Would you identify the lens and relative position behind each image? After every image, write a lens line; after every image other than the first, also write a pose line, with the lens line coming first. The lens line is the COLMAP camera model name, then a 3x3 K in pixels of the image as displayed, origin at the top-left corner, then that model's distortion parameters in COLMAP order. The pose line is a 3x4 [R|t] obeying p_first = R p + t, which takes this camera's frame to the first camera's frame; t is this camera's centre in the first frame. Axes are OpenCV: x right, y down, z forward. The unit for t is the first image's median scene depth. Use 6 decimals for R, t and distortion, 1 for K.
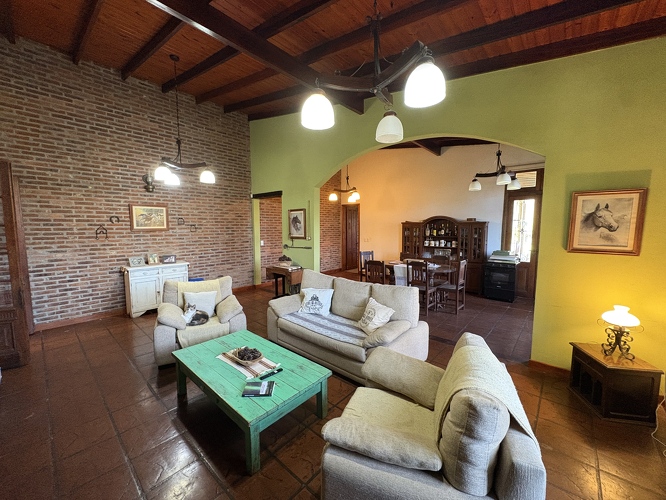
lens RADIAL K [[267.3, 0, 333.3], [0, 267.3, 250.8], [0, 0, 1]] dist [0.000735, 0.000024]
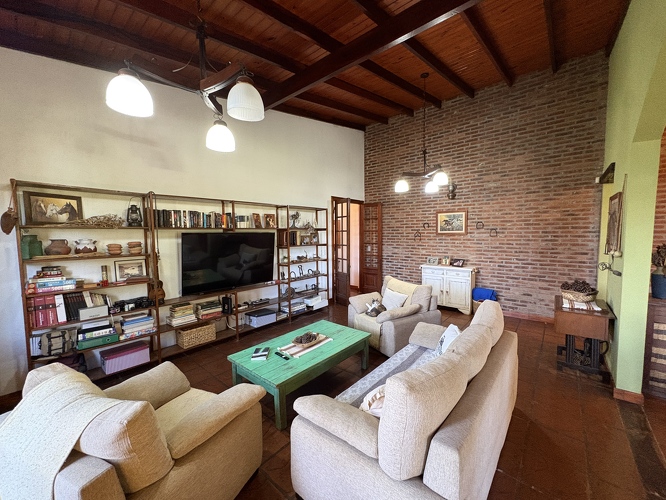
lens RADIAL K [[267.3, 0, 334.1], [0, 267.3, 250.5], [0, 0, 1]] dist [0.000735, 0.000024]
pose [[0.000751, 0.069671, -0.997570, 0.405671], [-0.083108, 0.994123, 0.069368, -0.046802], [0.996540, 0.082854, 0.006537, 0.520659]]
